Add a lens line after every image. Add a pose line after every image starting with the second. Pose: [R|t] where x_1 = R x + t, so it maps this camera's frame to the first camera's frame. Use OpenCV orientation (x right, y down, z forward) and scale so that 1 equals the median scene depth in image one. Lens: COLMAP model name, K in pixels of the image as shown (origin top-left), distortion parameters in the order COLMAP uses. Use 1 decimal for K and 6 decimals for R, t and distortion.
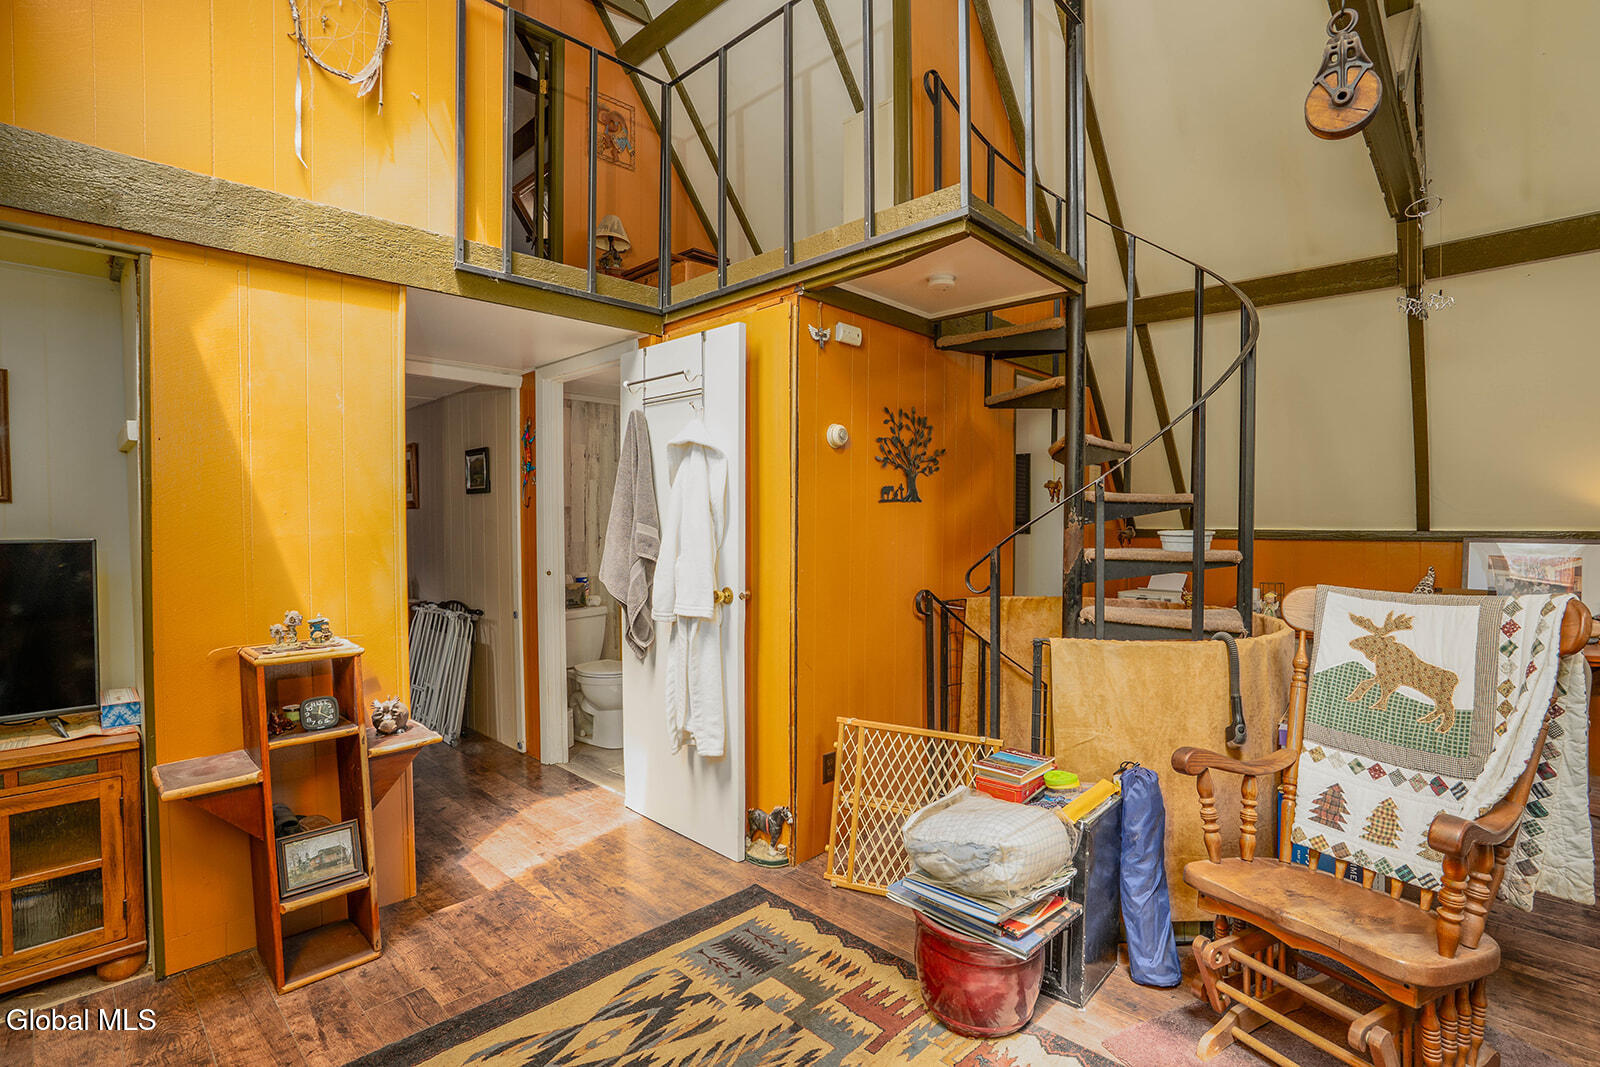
lens RADIAL K [[759.3, 0, 800.0], [0, 759.3, 533.5], [0, 0, 1]] dist [-0.033169, 0.000439]
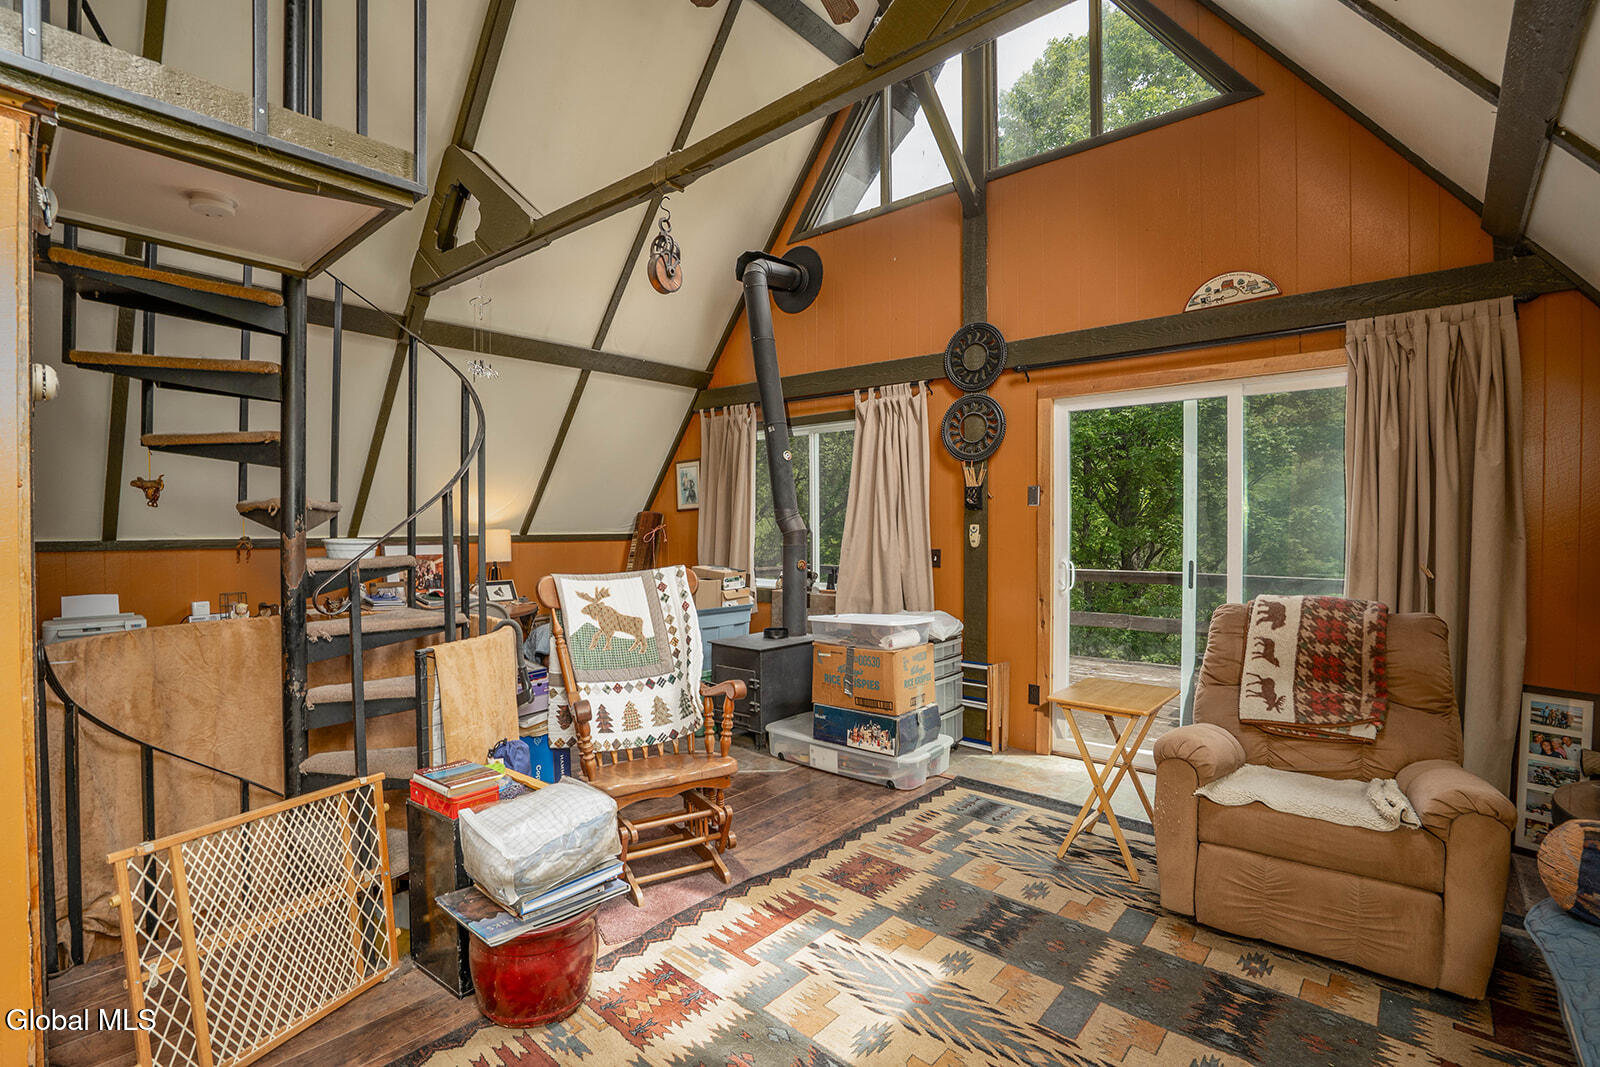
lens RADIAL K [[729.9, 0, 800.0], [0, 729.9, 533.5], [0, 0, 1]] dist [-0.001145, -0.000090]
pose [[-0.024792, -0.009455, 0.999648, -0.752687], [0.022727, 0.999691, 0.010019, -0.011769], [-0.999434, 0.022968, -0.024569, 0.632559]]
